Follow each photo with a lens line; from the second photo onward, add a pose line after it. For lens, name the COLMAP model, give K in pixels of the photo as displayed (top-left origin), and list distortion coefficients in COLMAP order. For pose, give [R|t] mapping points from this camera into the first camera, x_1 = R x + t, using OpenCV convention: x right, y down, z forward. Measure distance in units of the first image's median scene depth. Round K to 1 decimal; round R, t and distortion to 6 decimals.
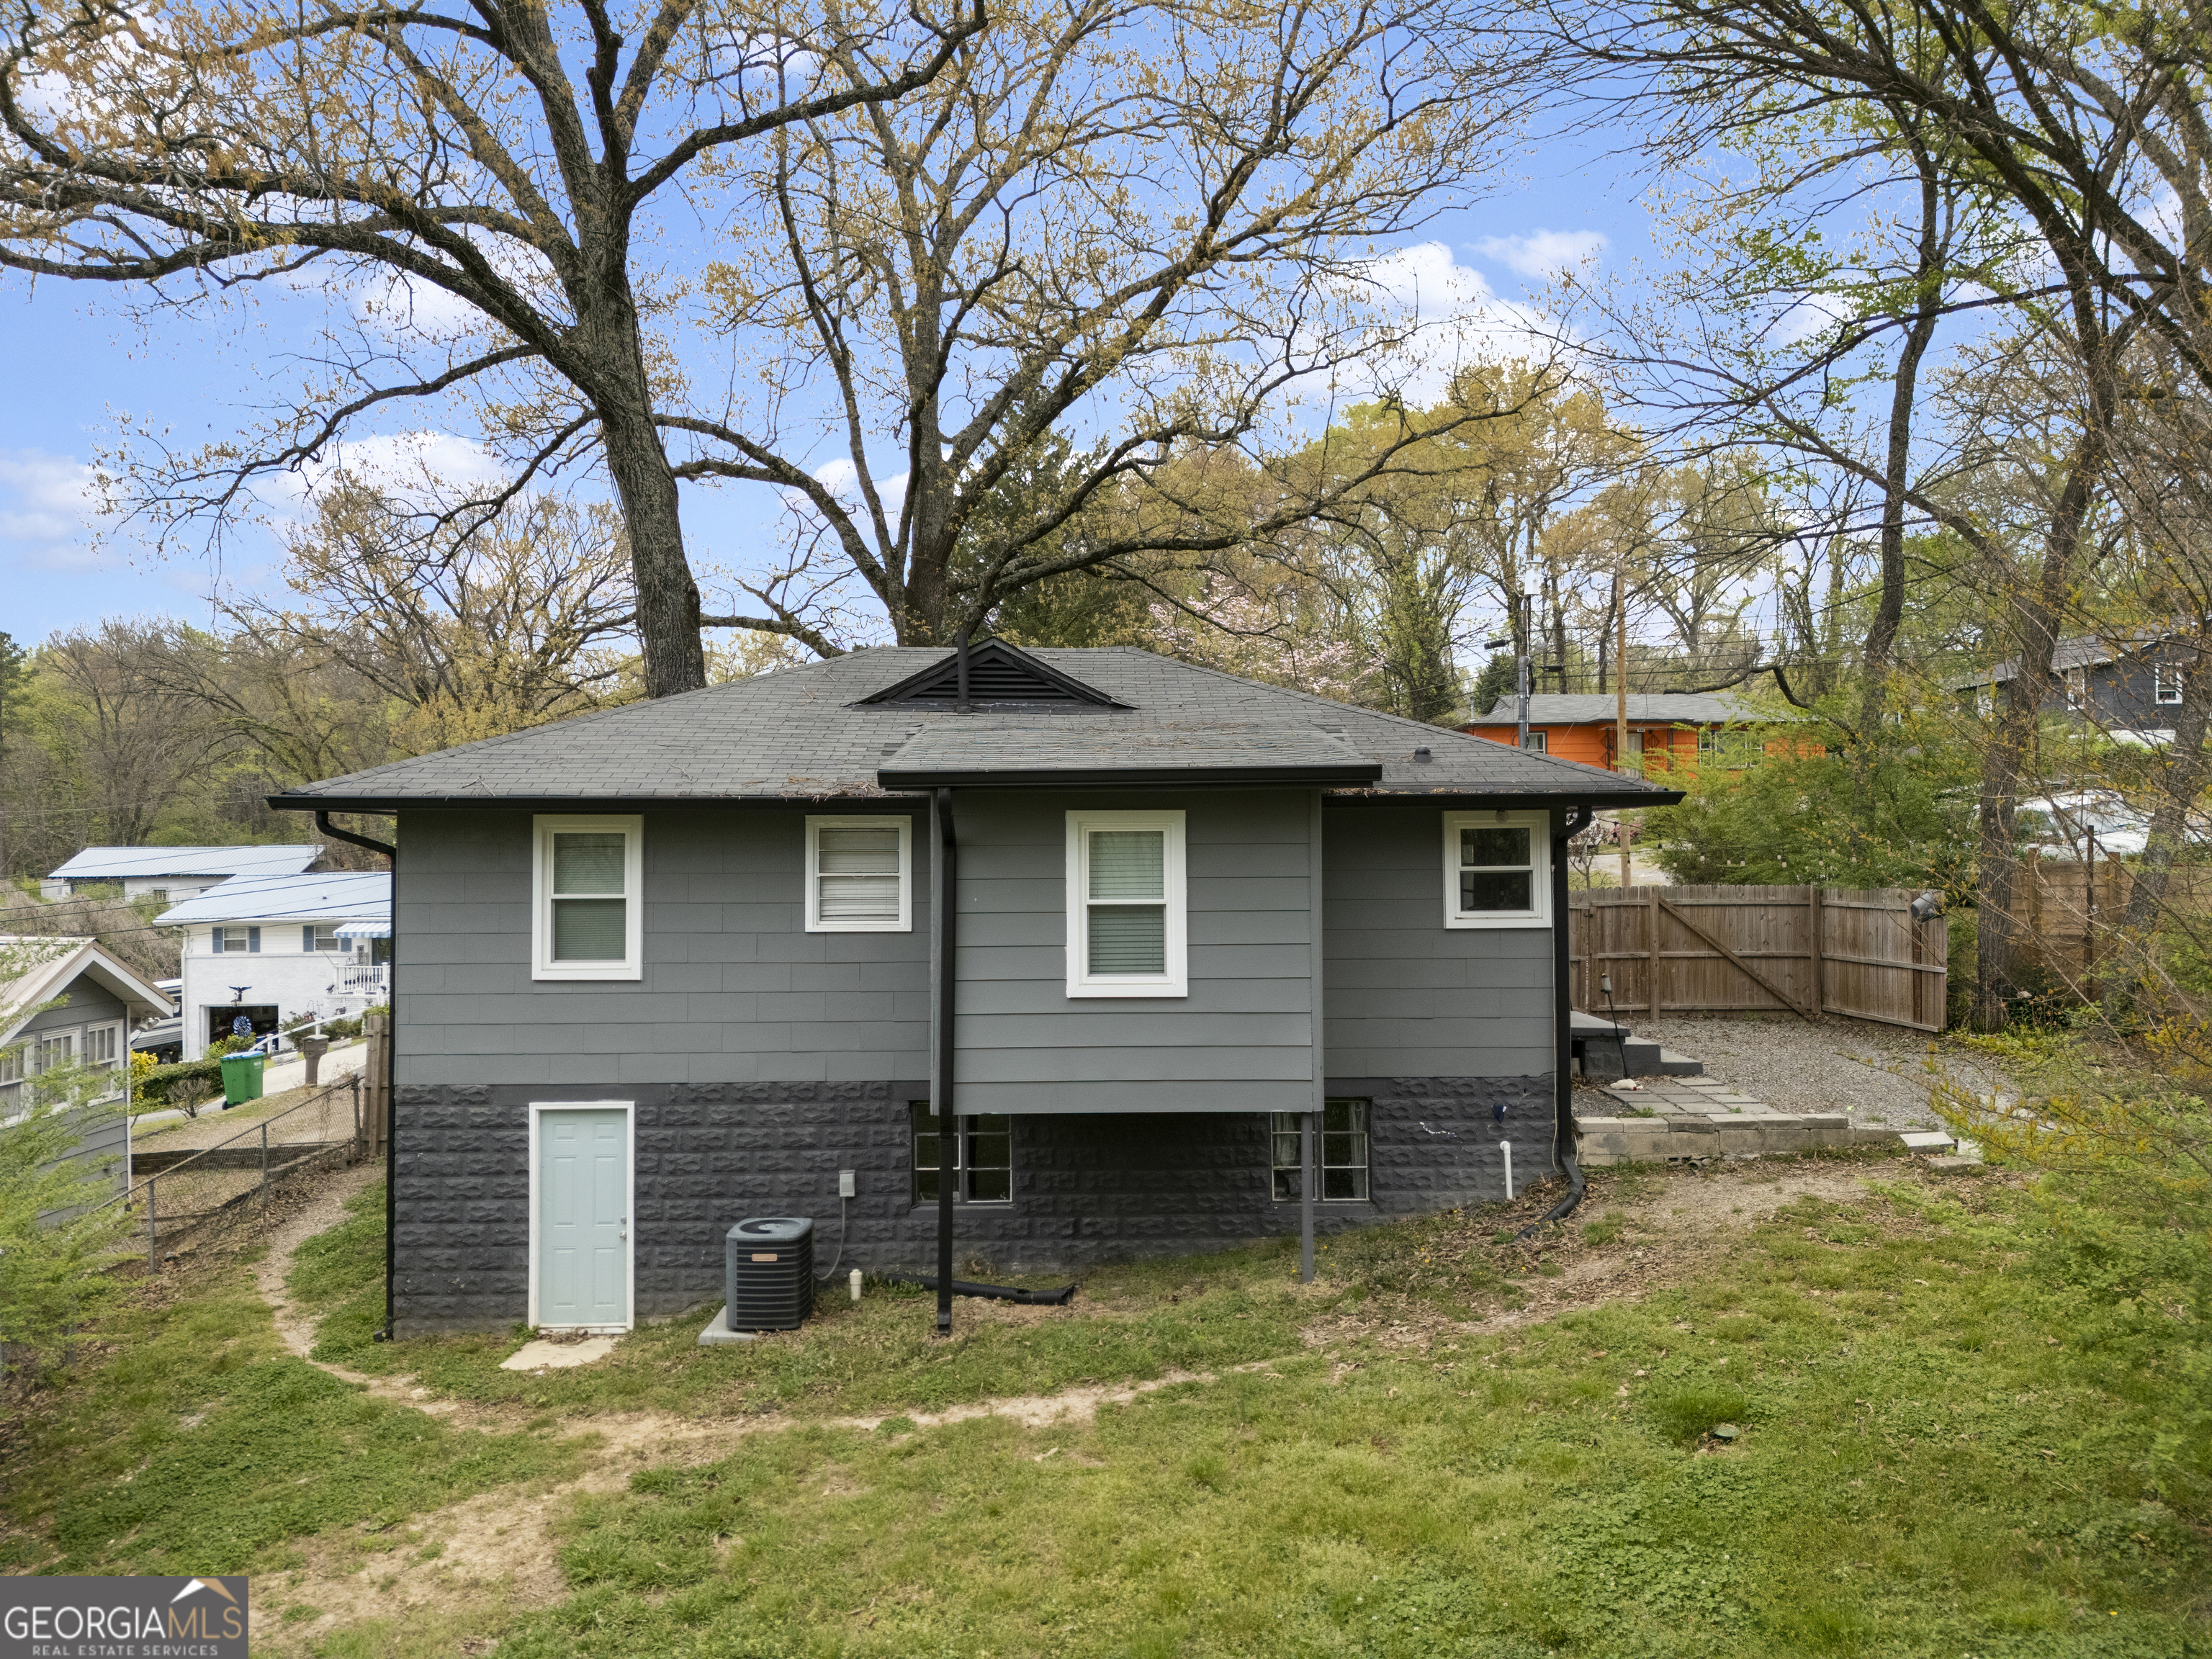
lens RADIAL K [[1637.5, 0, 1106.0], [0, 1637.5, 829.5], [0, 0, 1]] dist [0.092425, -0.099009]
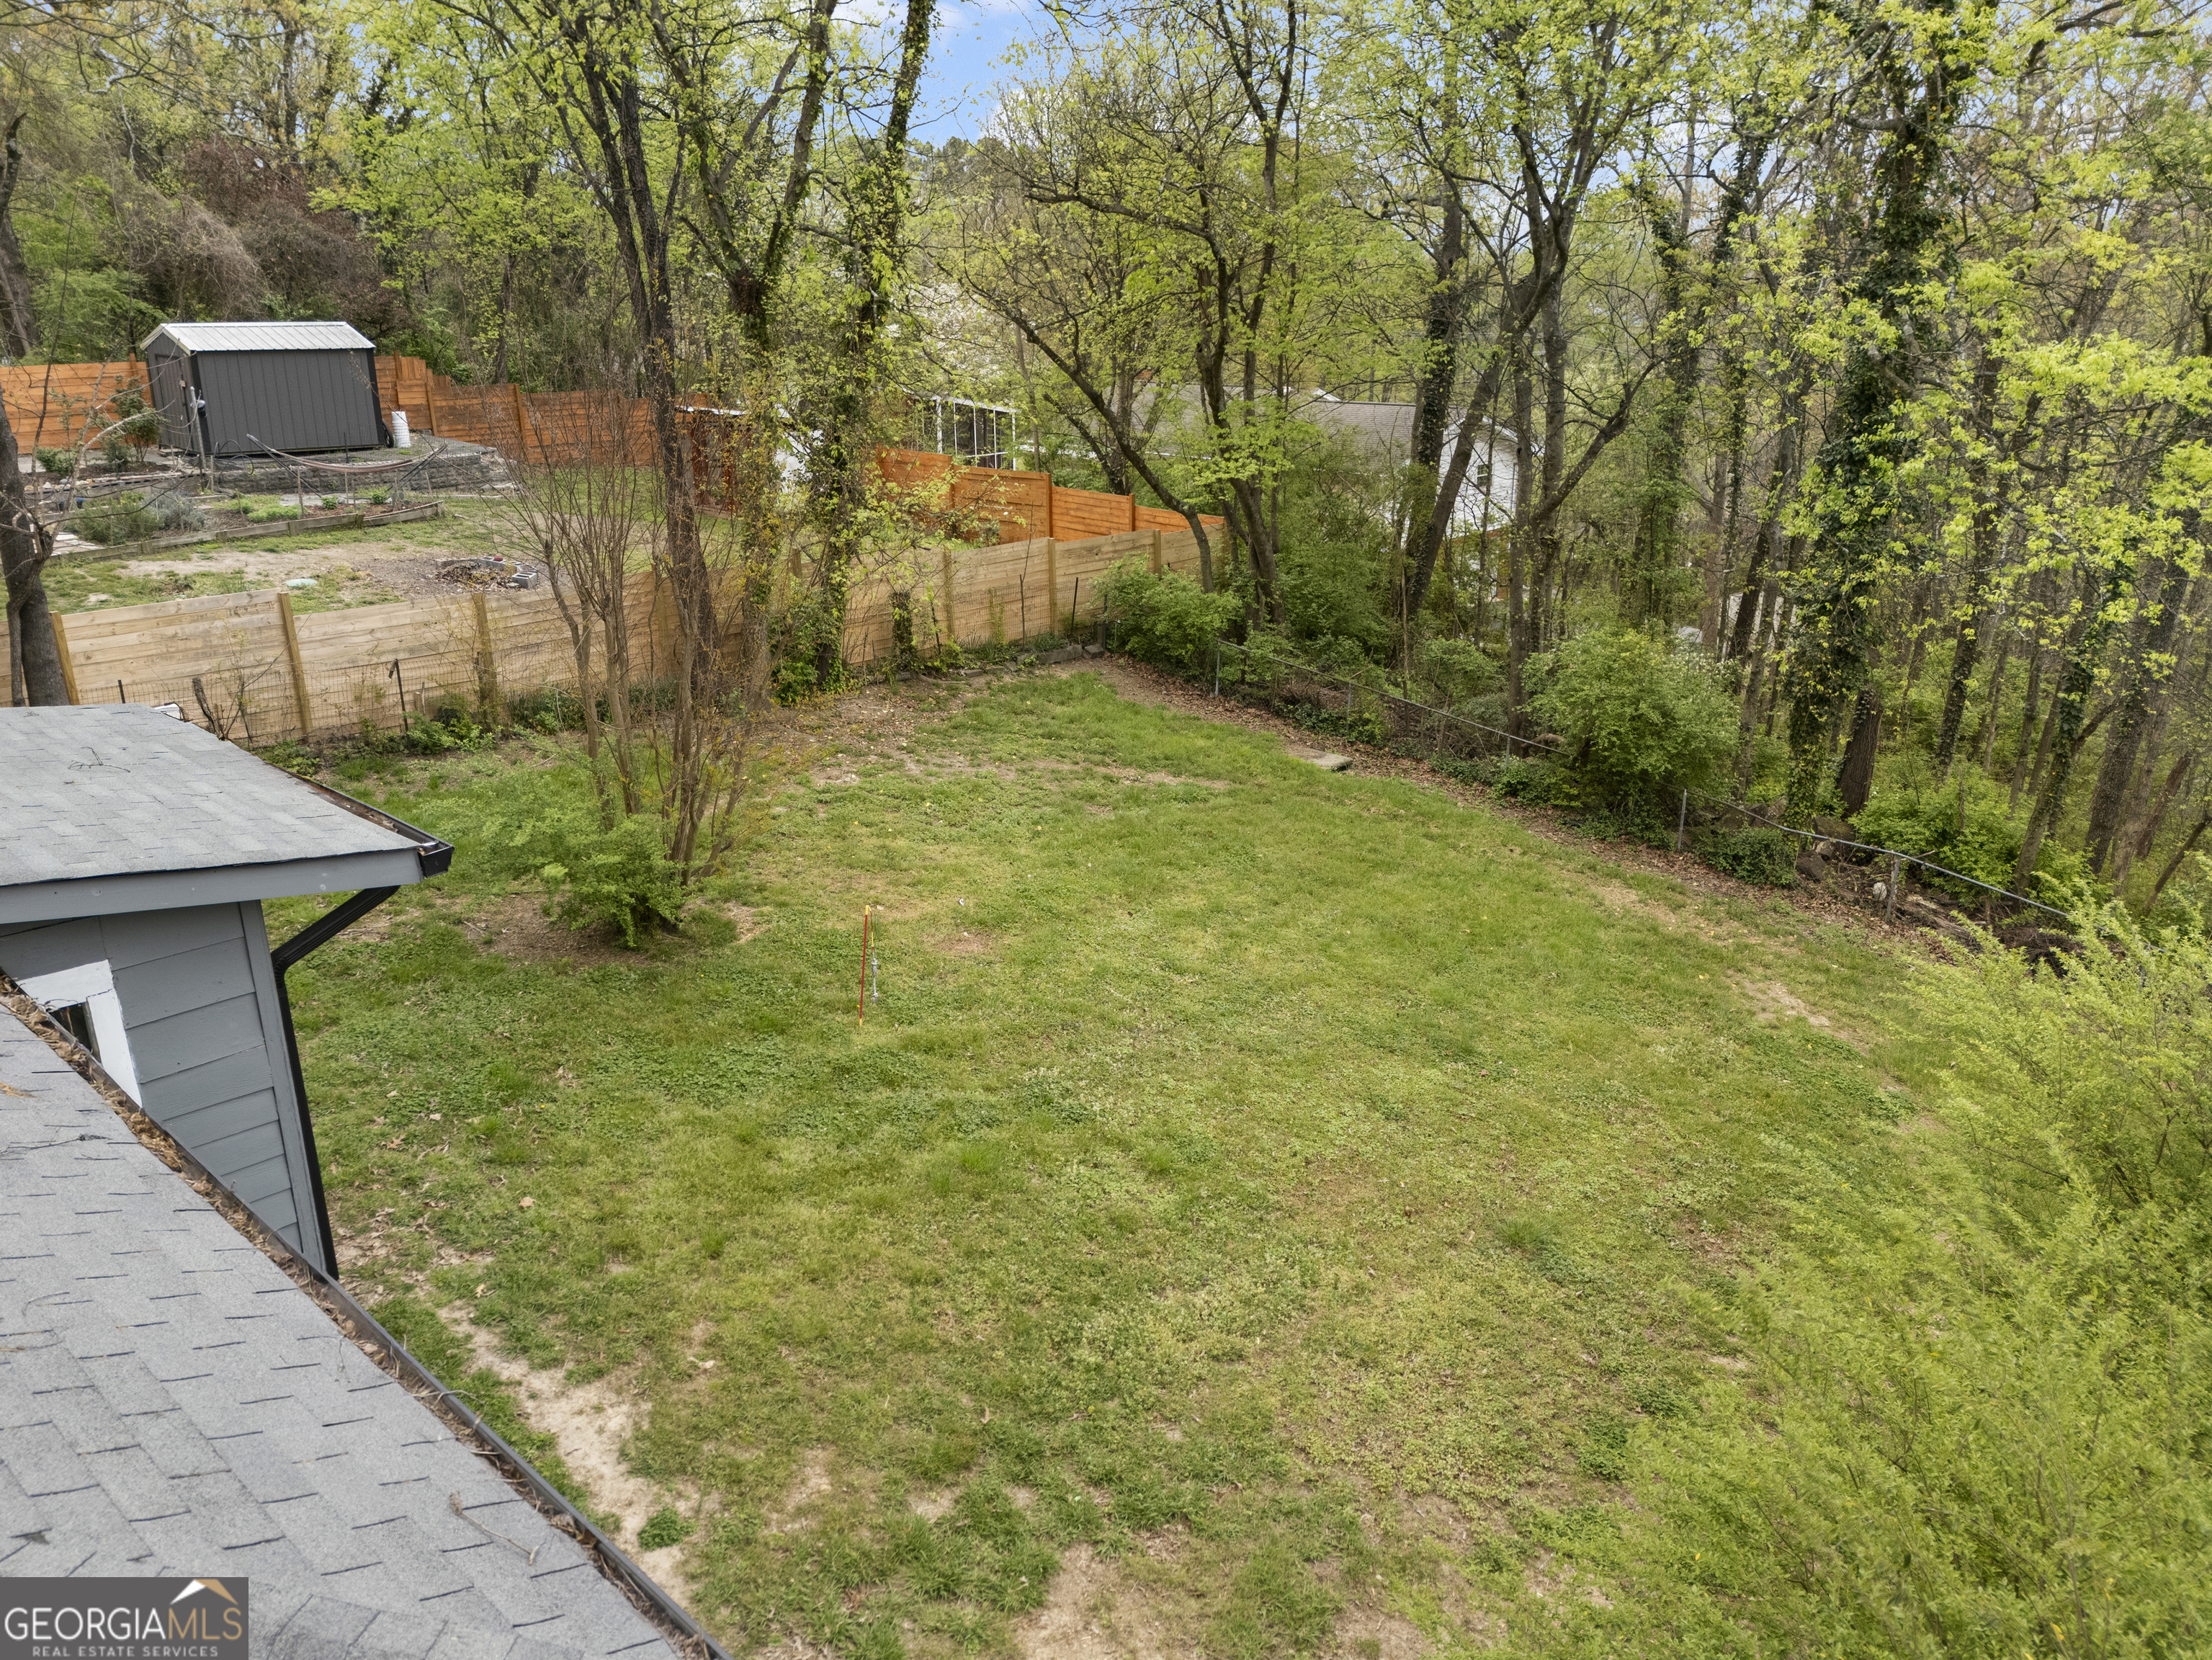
lens RADIAL K [[1637.7, 0, 1106.0], [0, 1637.7, 830.0], [0, 0, 1]] dist [0.092425, -0.099009]
pose [[-0.714730, -0.205547, 0.668515, -0.701345], [0.006472, 0.953855, 0.300199, -0.218587], [-0.699371, 0.218888, -0.680418, 1.183505]]
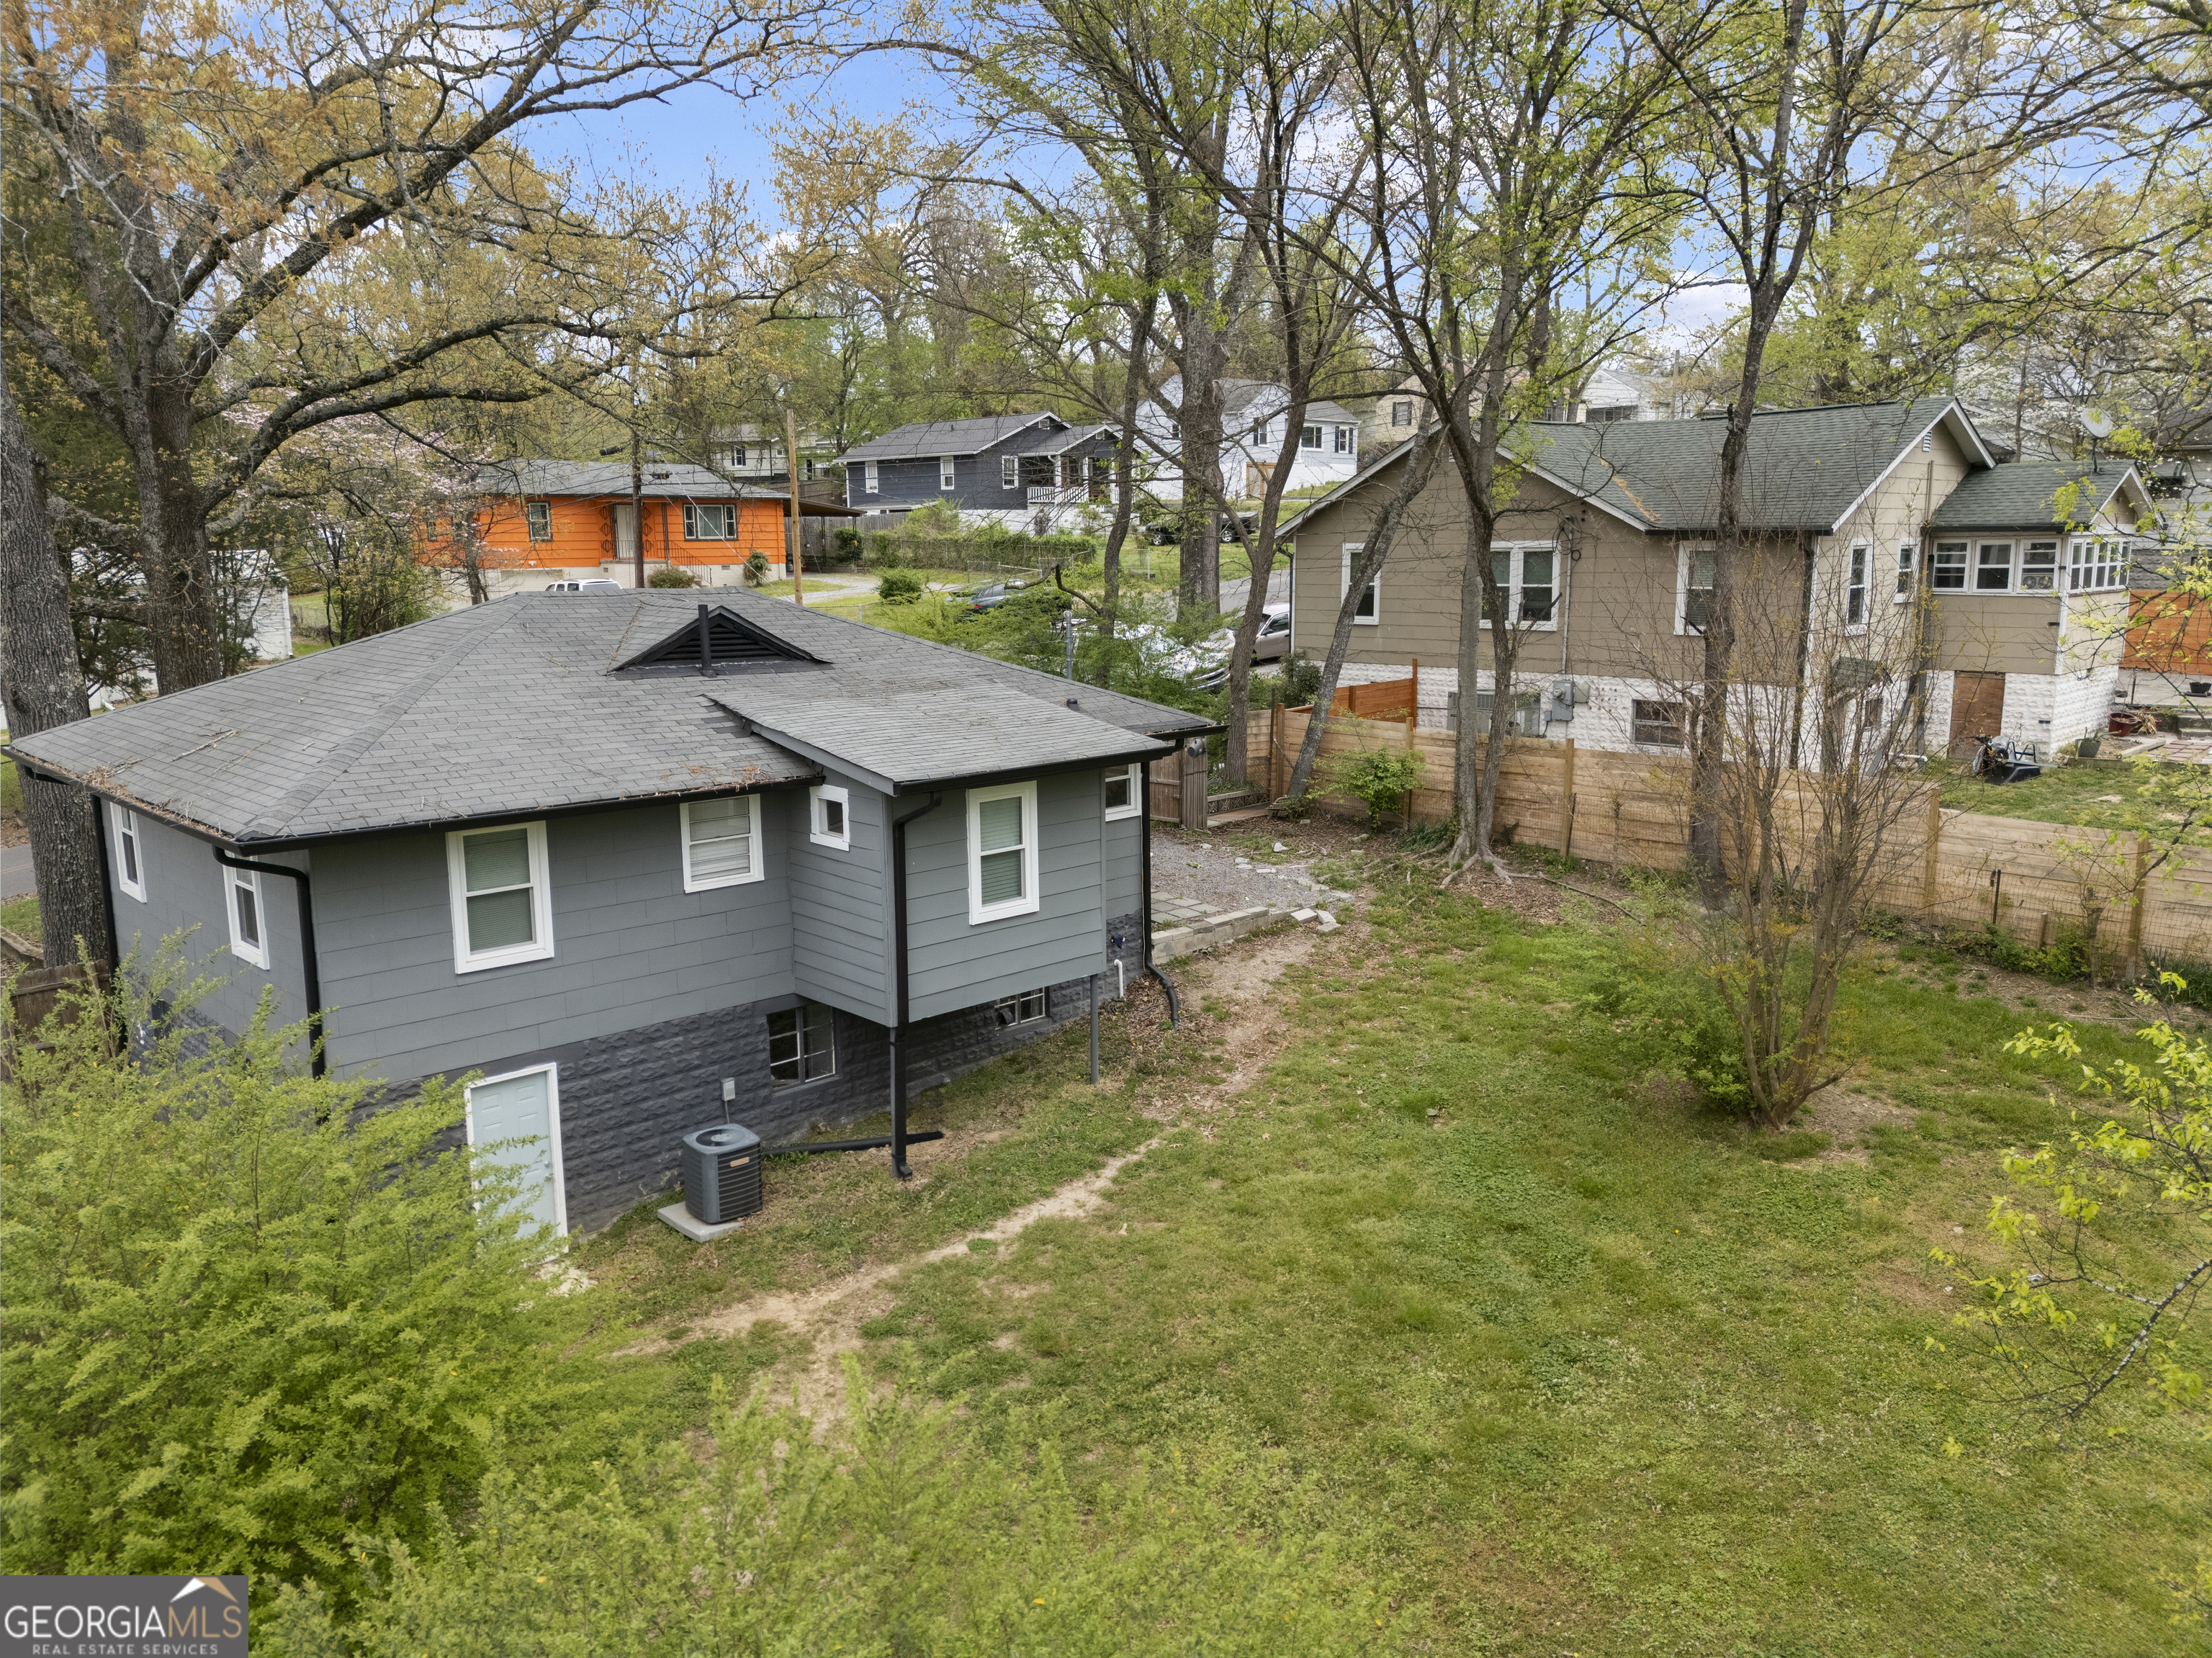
lens RADIAL K [[1637.3, 0, 1106.0], [0, 1637.3, 829.0], [0, 0, 1]] dist [0.092425, -0.099009]
pose [[0.728441, -0.121055, 0.674329, -0.850836], [-0.009817, 0.982320, 0.186951, -0.231664], [-0.685038, -0.142802, 0.714374, -0.040480]]
